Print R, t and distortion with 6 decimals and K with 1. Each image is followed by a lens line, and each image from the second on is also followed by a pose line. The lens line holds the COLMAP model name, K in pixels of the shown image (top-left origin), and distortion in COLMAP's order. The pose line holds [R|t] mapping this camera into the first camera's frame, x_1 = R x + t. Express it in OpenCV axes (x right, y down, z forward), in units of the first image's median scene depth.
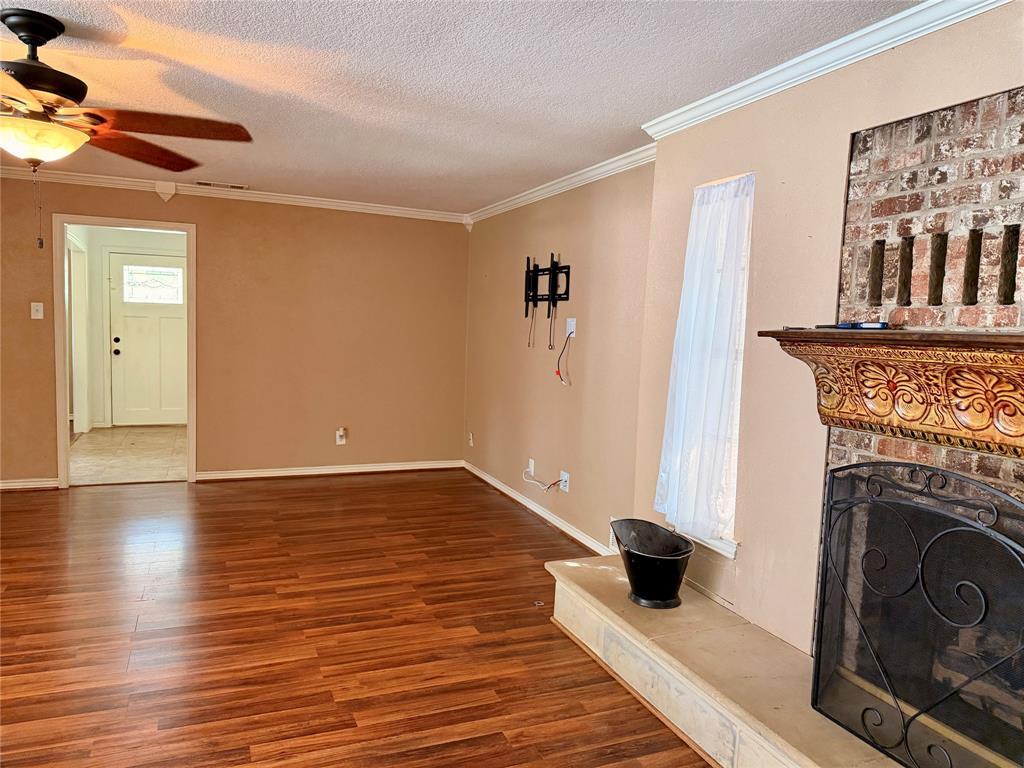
lens RADIAL K [[710.8, 0, 505.7], [0, 710.8, 381.9], [0, 0, 1]] dist [0.027287, -0.052004]
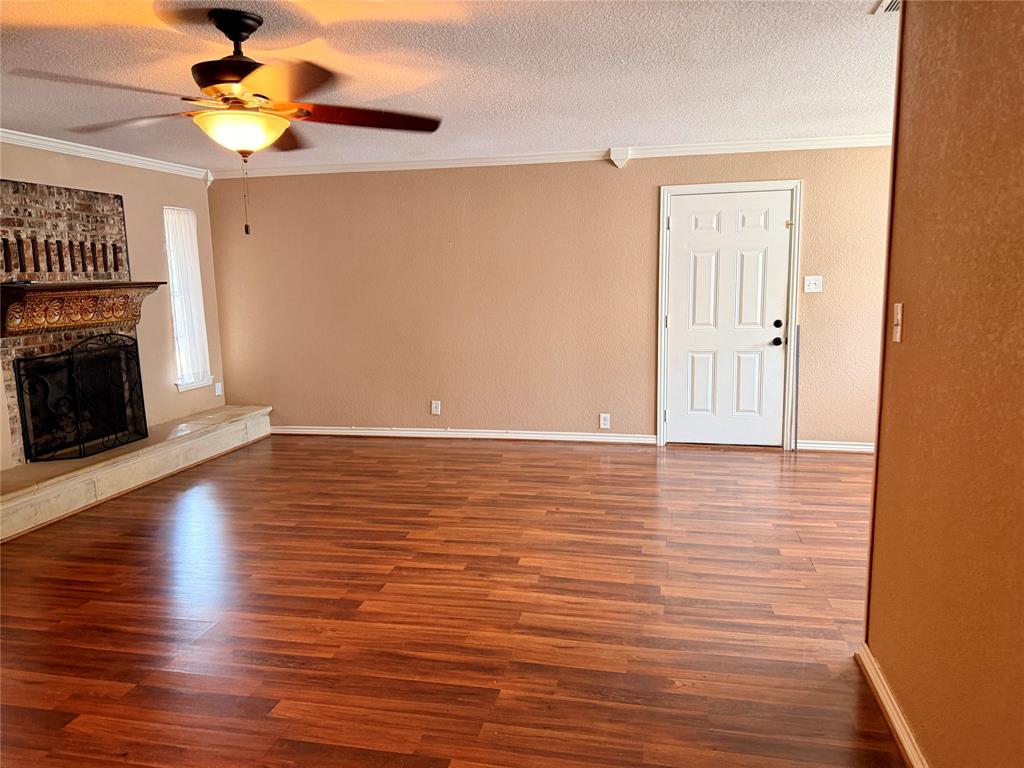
lens RADIAL K [[710.8, 0, 505.7], [0, 710.8, 381.9], [0, 0, 1]] dist [0.027287, -0.052004]
pose [[-0.816080, -0.109804, 0.567412, -1.531538], [0.032510, 0.971509, 0.234761, -0.200390], [-0.577024, 0.210031, -0.789260, 1.599672]]
